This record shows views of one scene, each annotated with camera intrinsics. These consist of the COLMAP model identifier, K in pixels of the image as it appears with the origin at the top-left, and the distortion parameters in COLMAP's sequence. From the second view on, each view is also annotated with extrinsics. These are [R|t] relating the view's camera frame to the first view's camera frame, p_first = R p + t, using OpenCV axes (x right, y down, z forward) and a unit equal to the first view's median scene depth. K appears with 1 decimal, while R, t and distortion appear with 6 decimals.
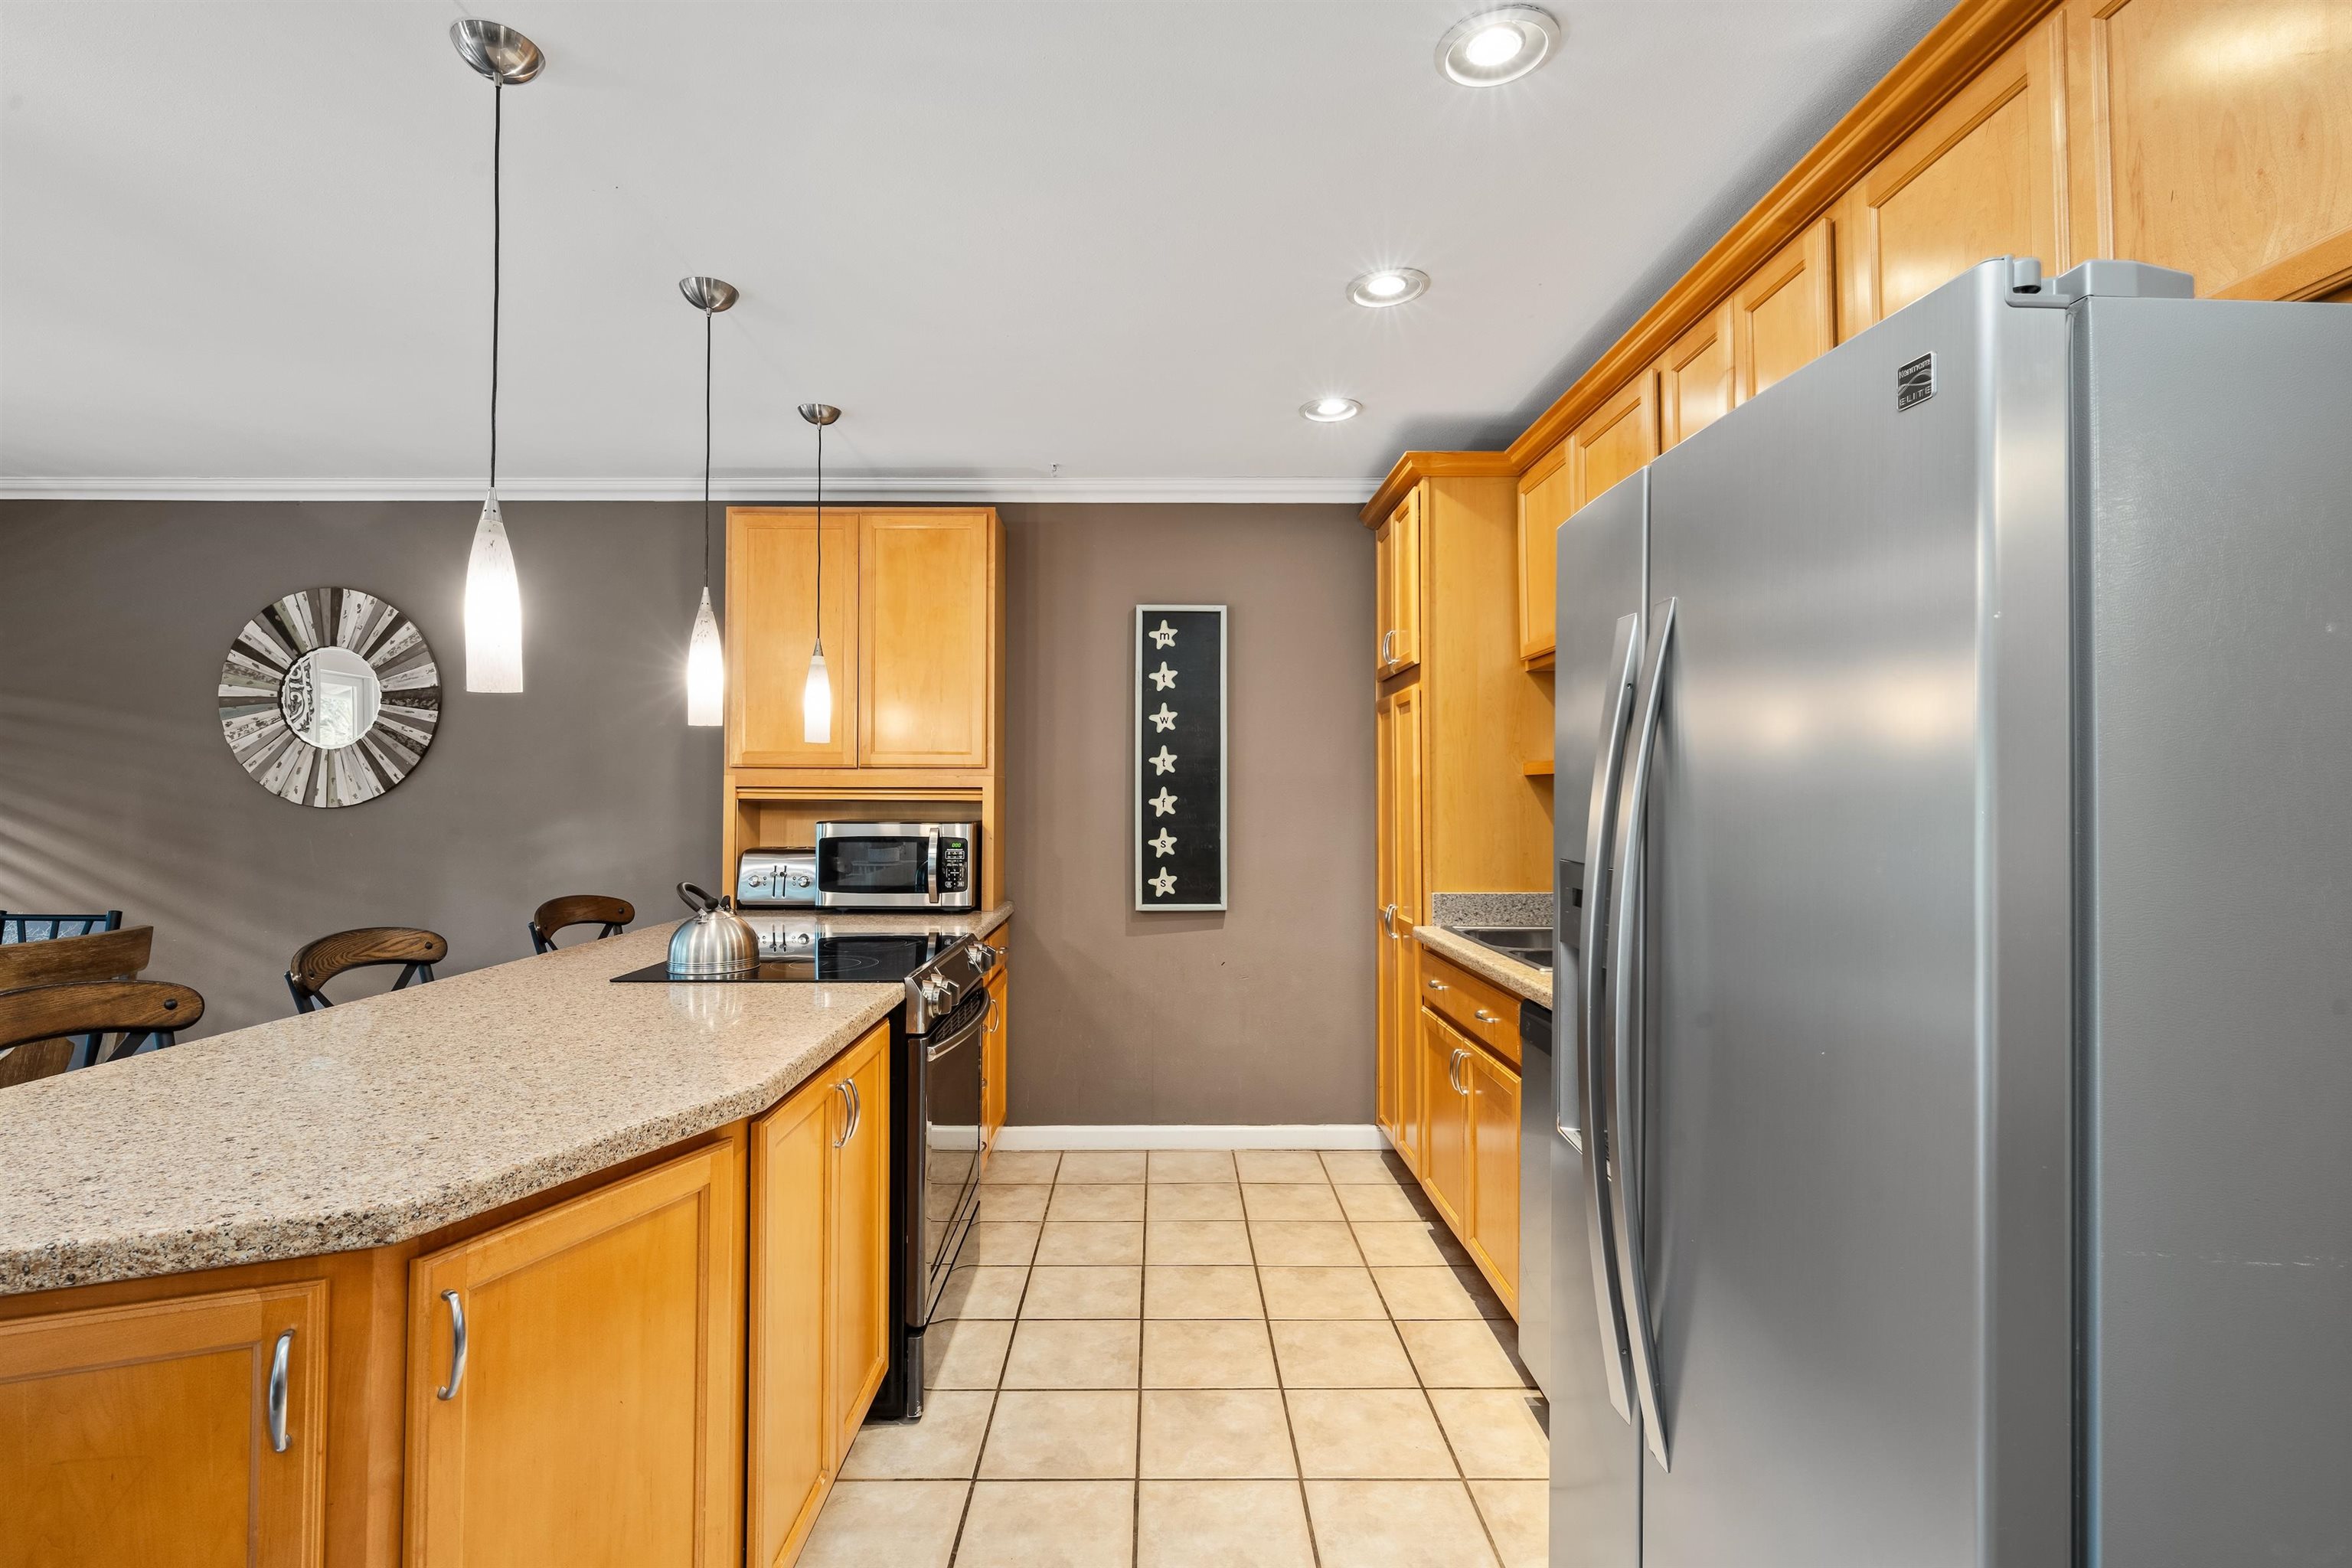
lens RADIAL K [[1058.8, 0, 1157.3], [0, 1058.8, 775.0], [0, 0, 1]] dist [0.004695, 0.000052]
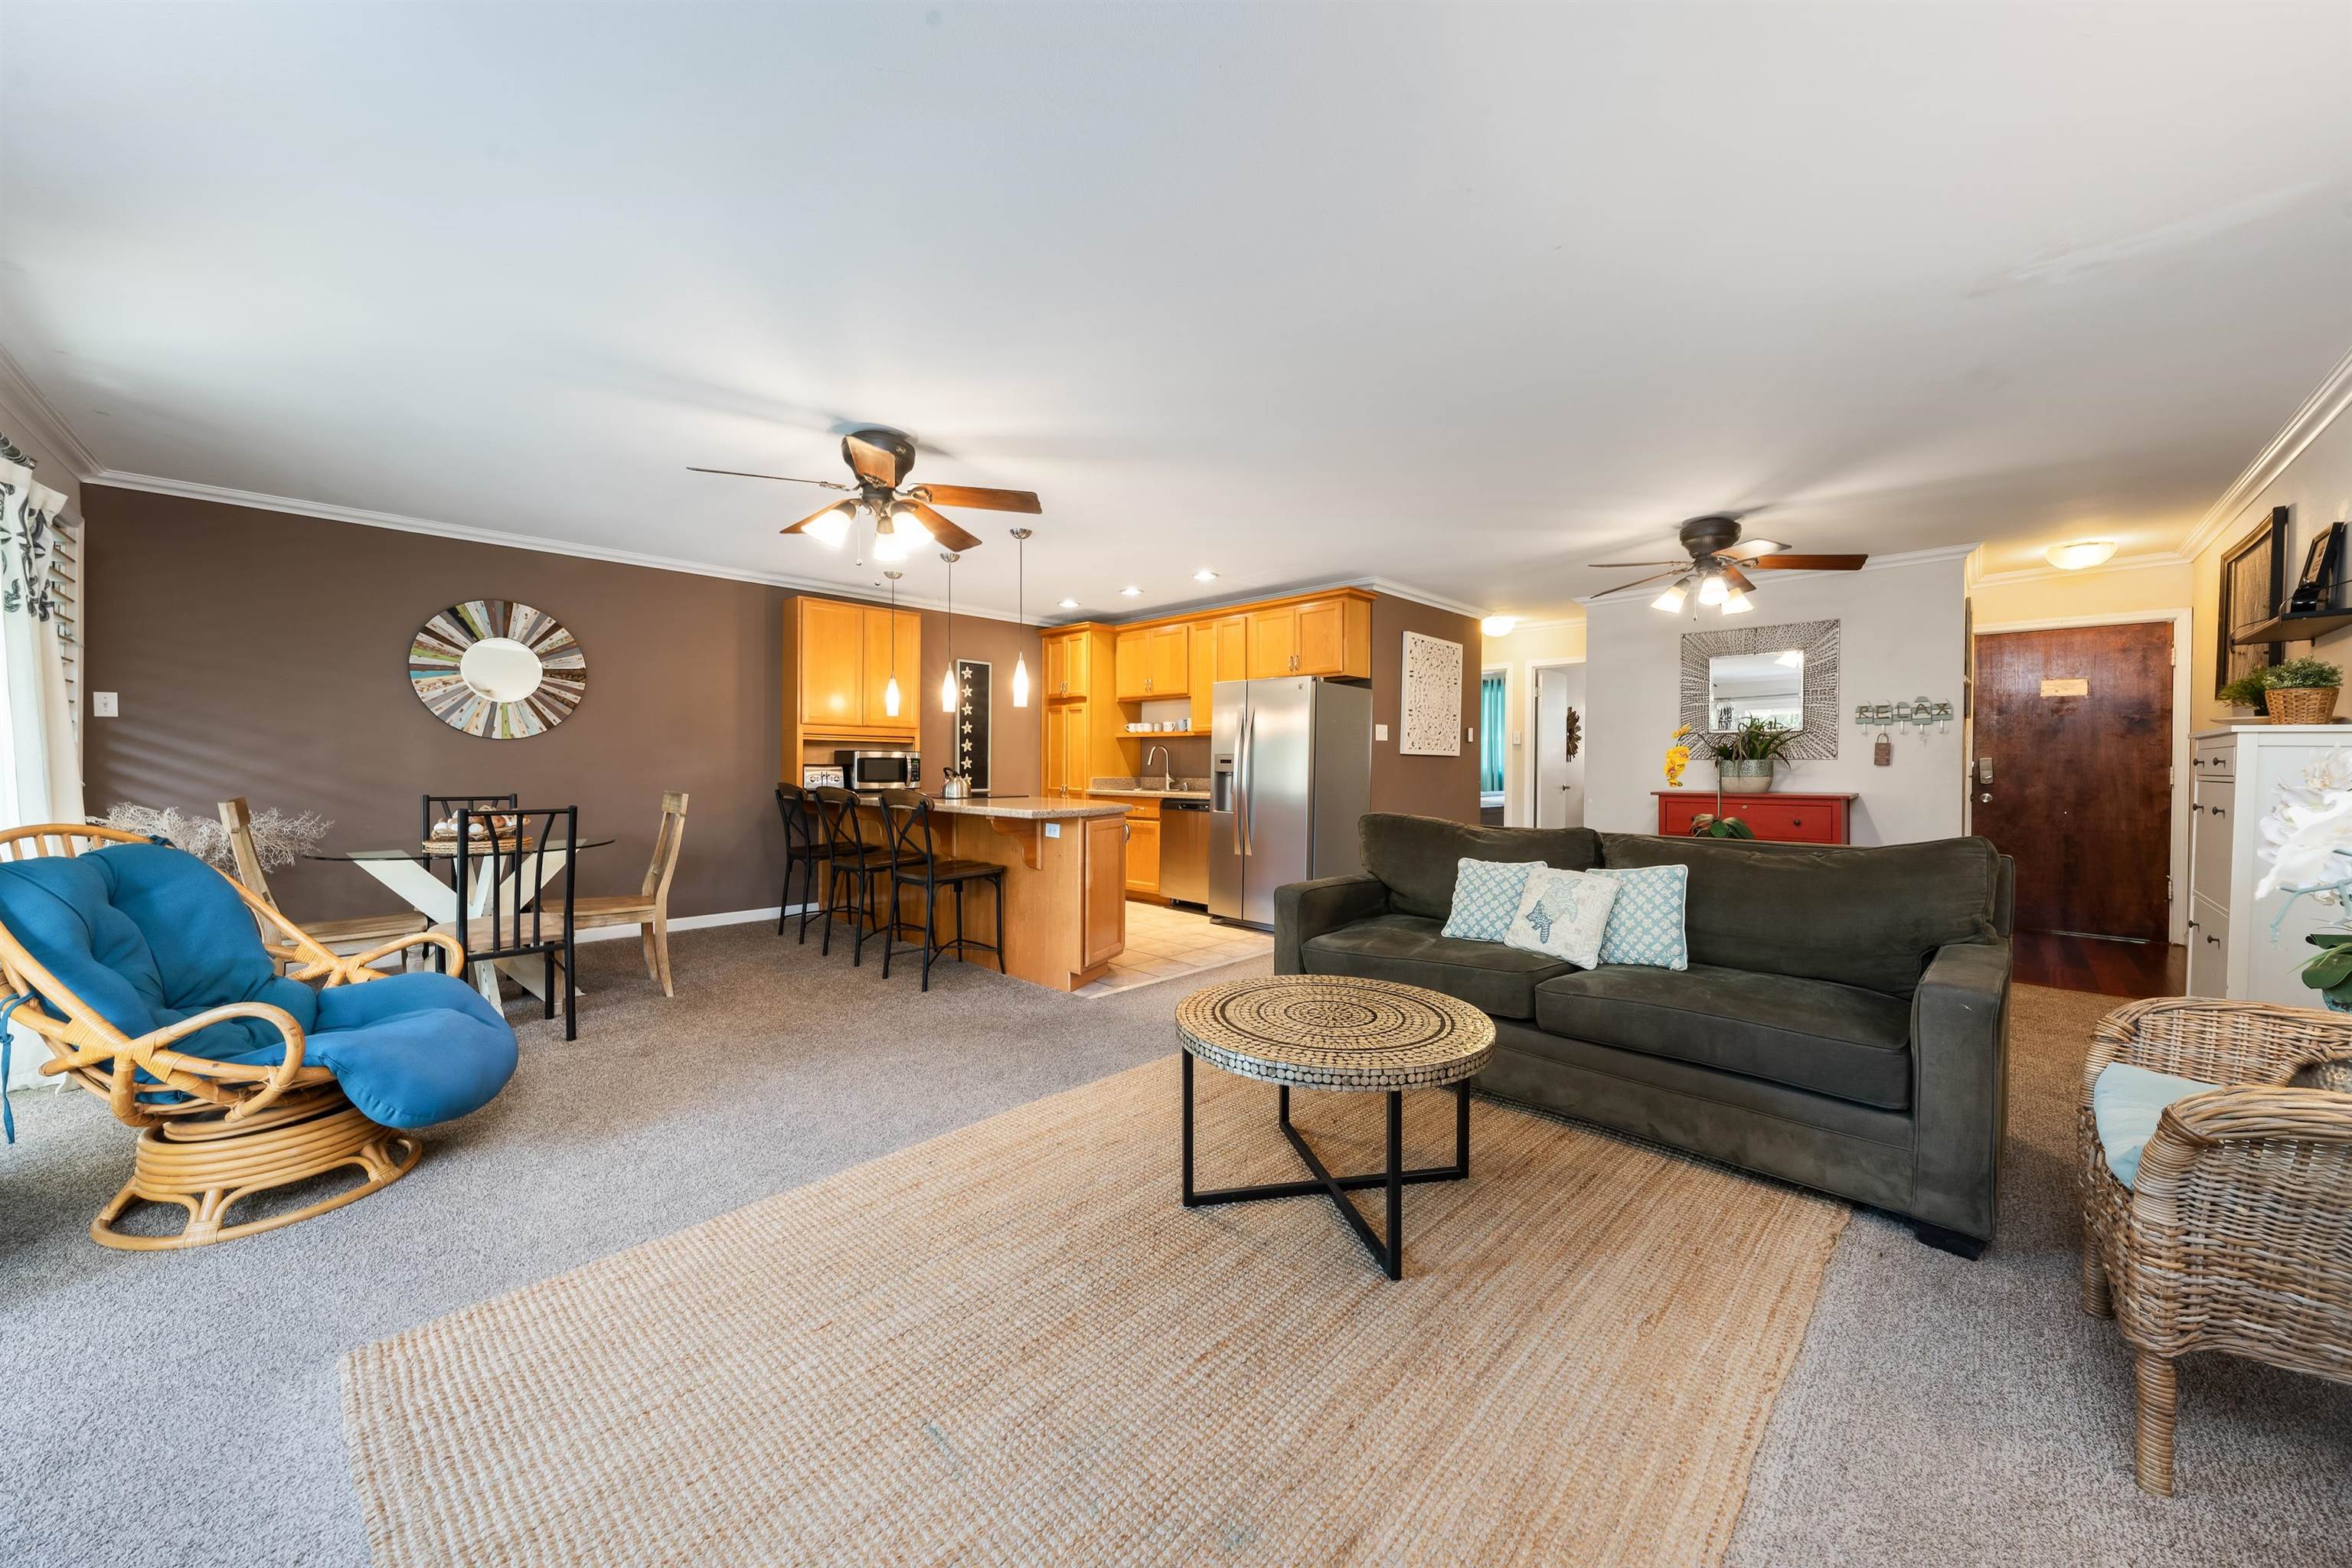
lens RADIAL K [[850.9, 0, 1169.2], [0, 850.9, 760.5], [0, 0, 1]] dist [-0.001800, -0.001035]
pose [[0.704481, 0.006608, 0.709692, -1.042211], [-0.020246, 0.999737, 0.010788, 0.030571], [-0.709434, -0.021969, 0.704429, -0.644828]]
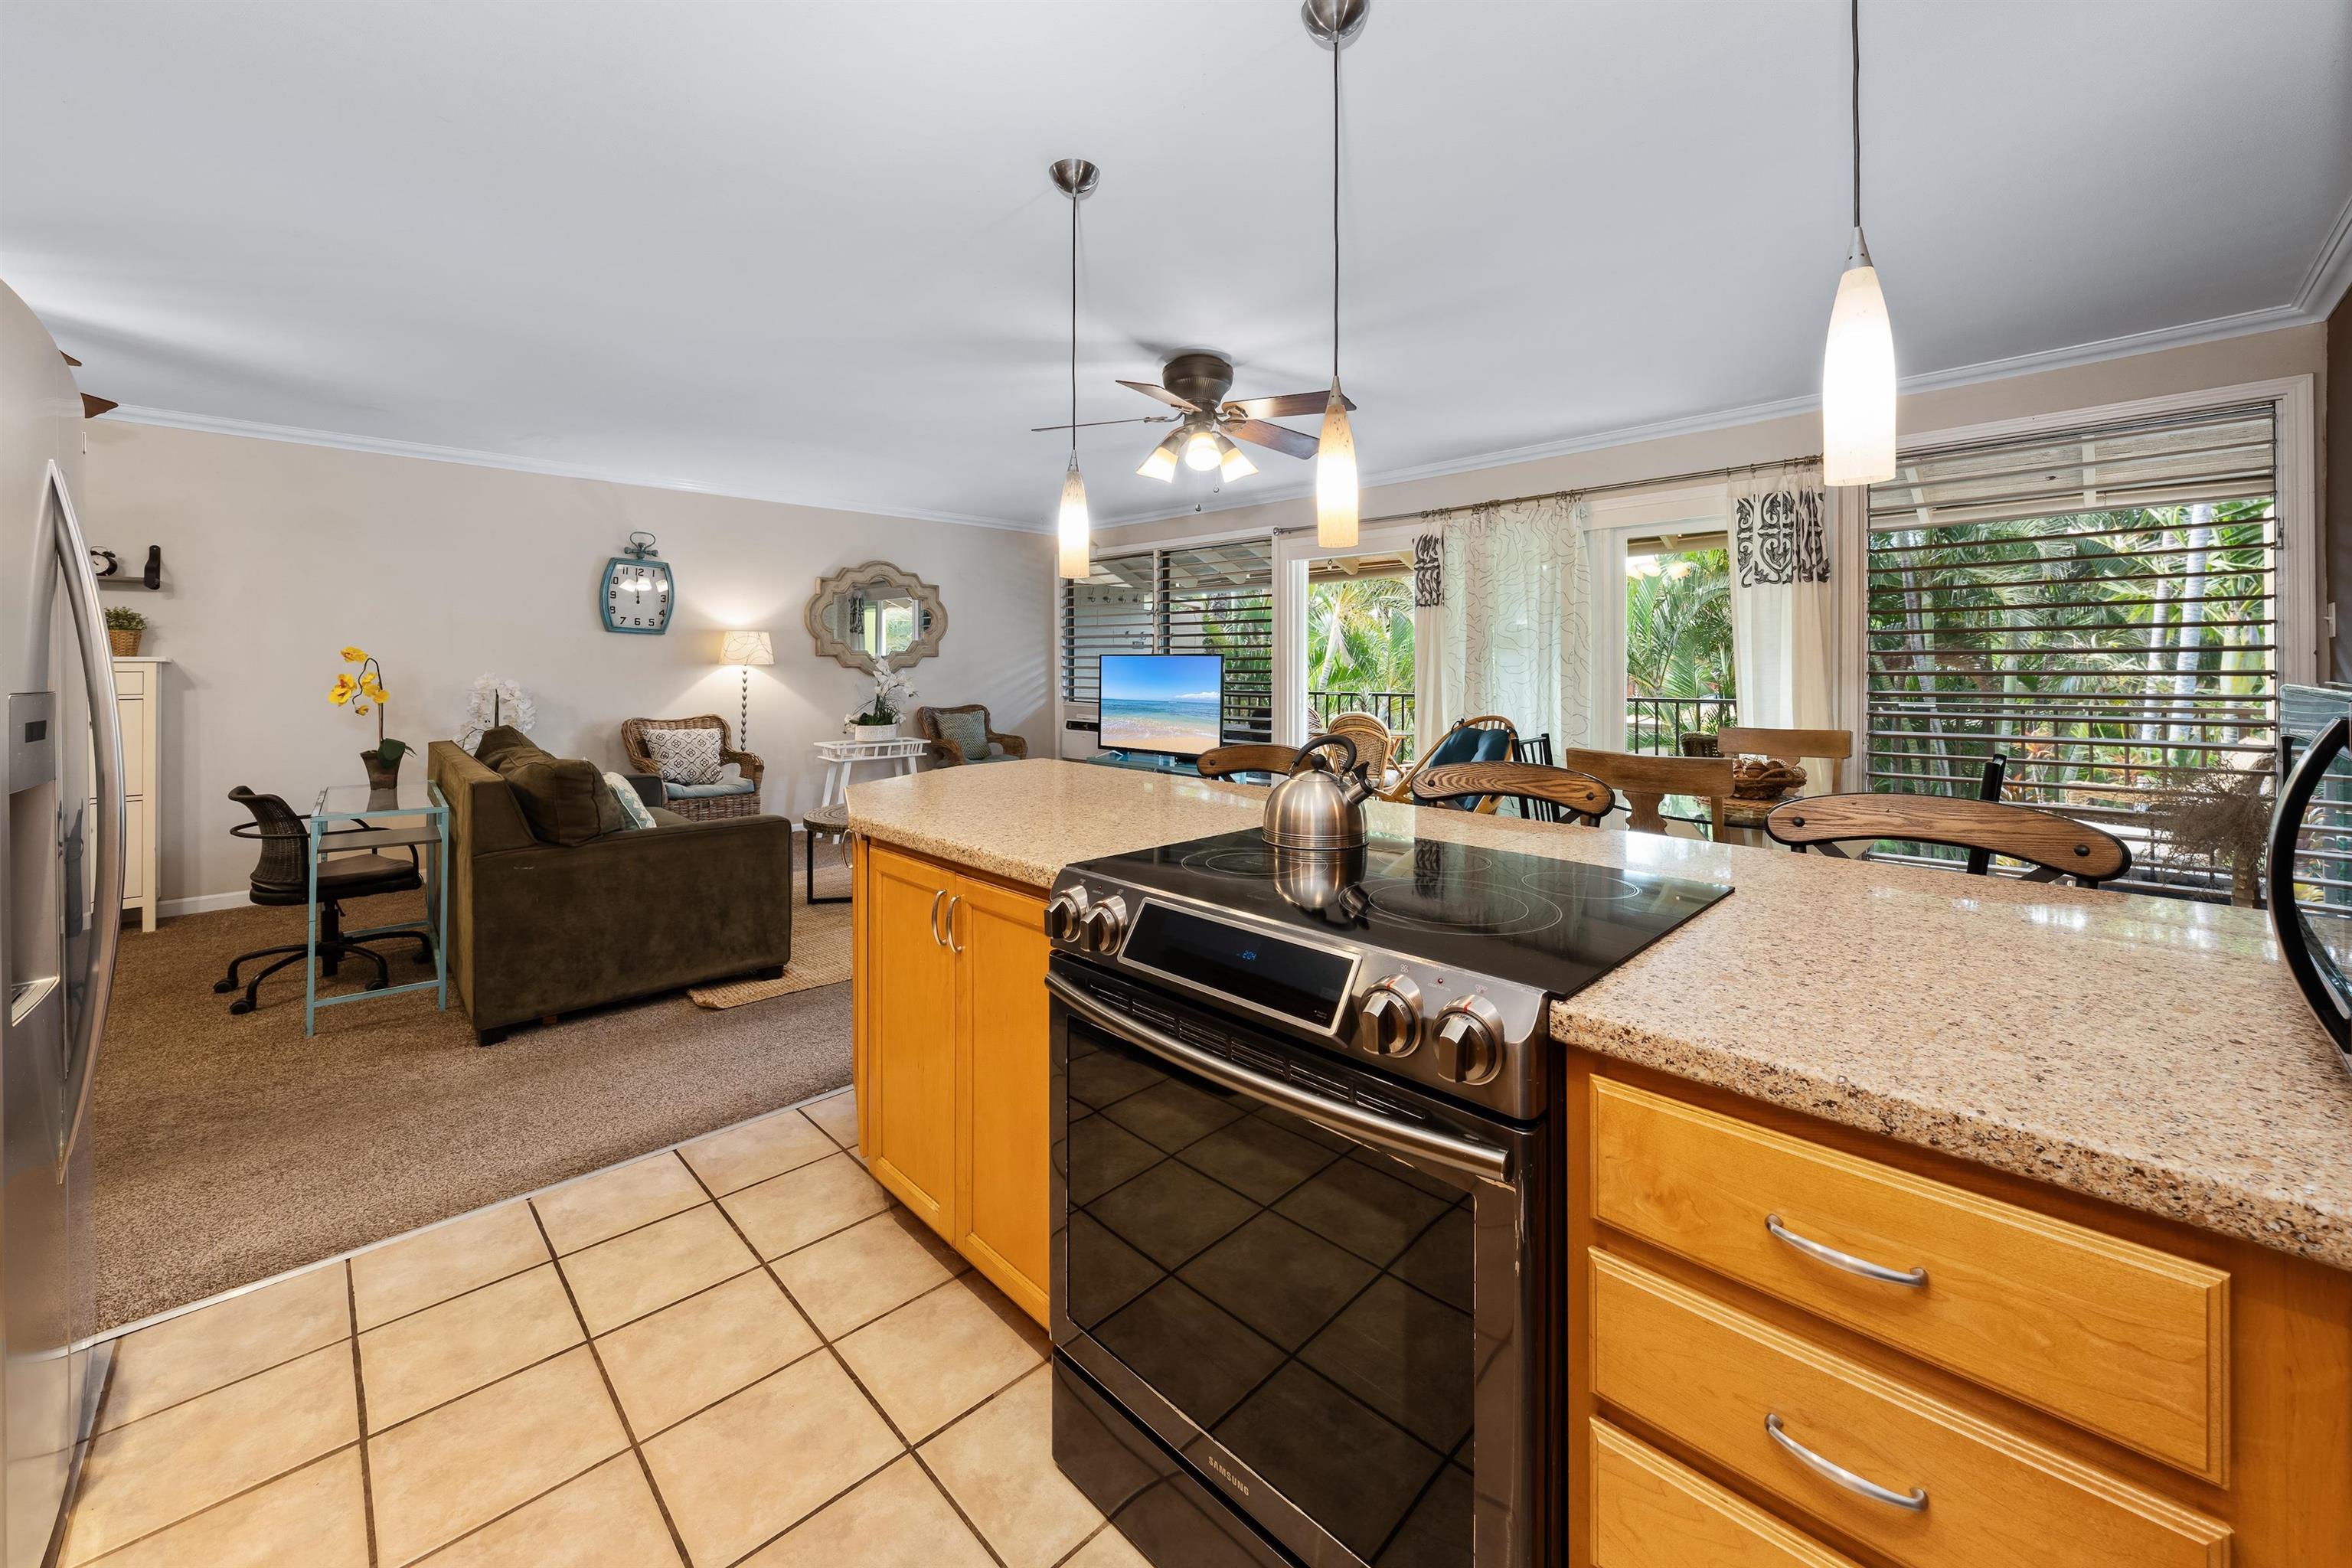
lens RADIAL K [[897.9, 0, 1175.7], [0, 897.9, 669.8], [0, 0, 1]] dist [-0.000074, -0.000150]
pose [[-0.710613, 0.003893, -0.703572, 0.089962], [0.015274, 0.999834, -0.009895, 0.034368], [0.703417, -0.017778, -0.710555, 0.902674]]
